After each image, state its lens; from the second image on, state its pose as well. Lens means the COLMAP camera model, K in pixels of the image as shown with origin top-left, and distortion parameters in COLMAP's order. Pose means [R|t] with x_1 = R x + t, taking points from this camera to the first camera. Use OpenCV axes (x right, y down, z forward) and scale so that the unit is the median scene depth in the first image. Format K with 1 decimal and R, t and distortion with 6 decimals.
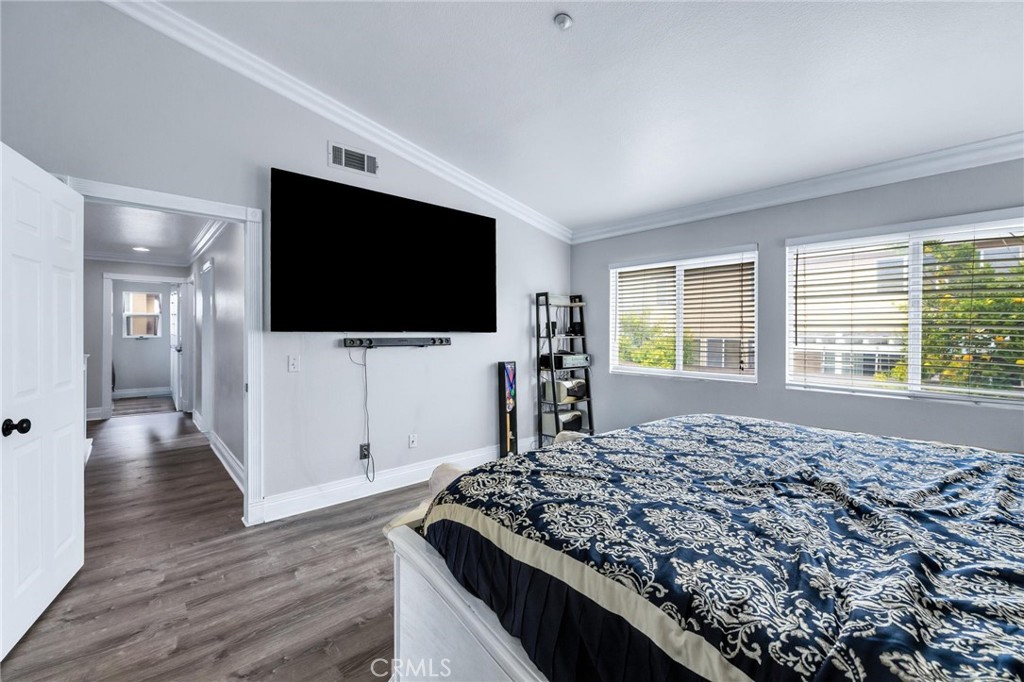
lens RADIAL K [[434.1, 0, 517.6], [0, 434.1, 327.9], [0, 0, 1]] dist [-0.002366, 0.000054]
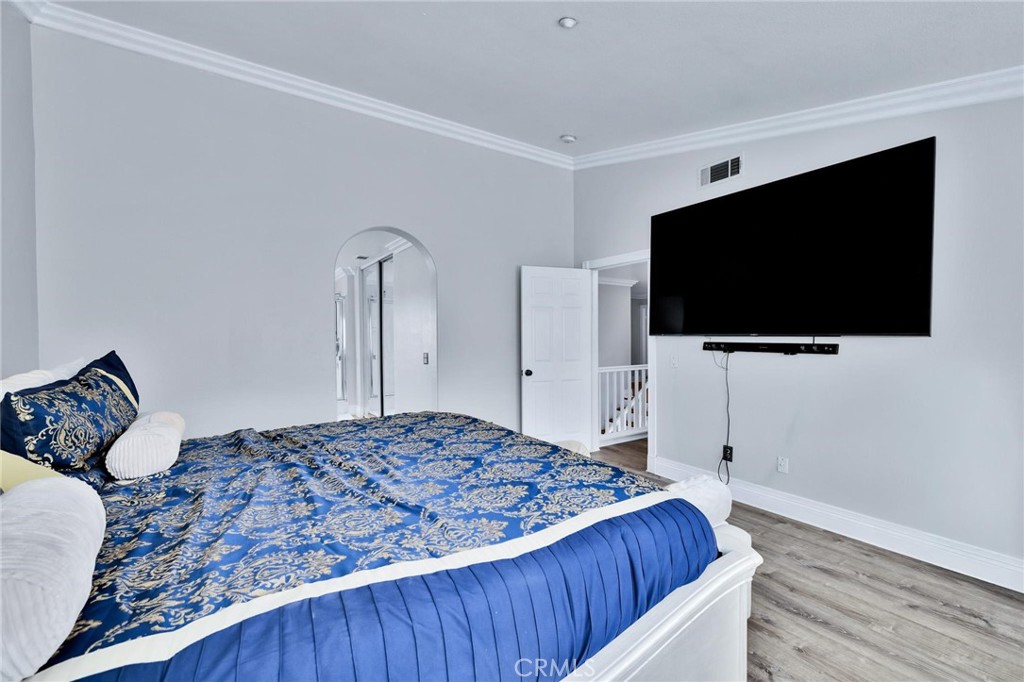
lens RADIAL K [[398.2, 0, 512.0], [0, 398.2, 341.0], [0, 0, 1]] dist [-0.001101, -0.000027]
pose [[-0.132802, 0.013720, -0.991048, 0.639922], [0.015586, 0.999809, 0.011753, 0.002014], [0.991020, -0.013886, -0.132990, 0.623835]]
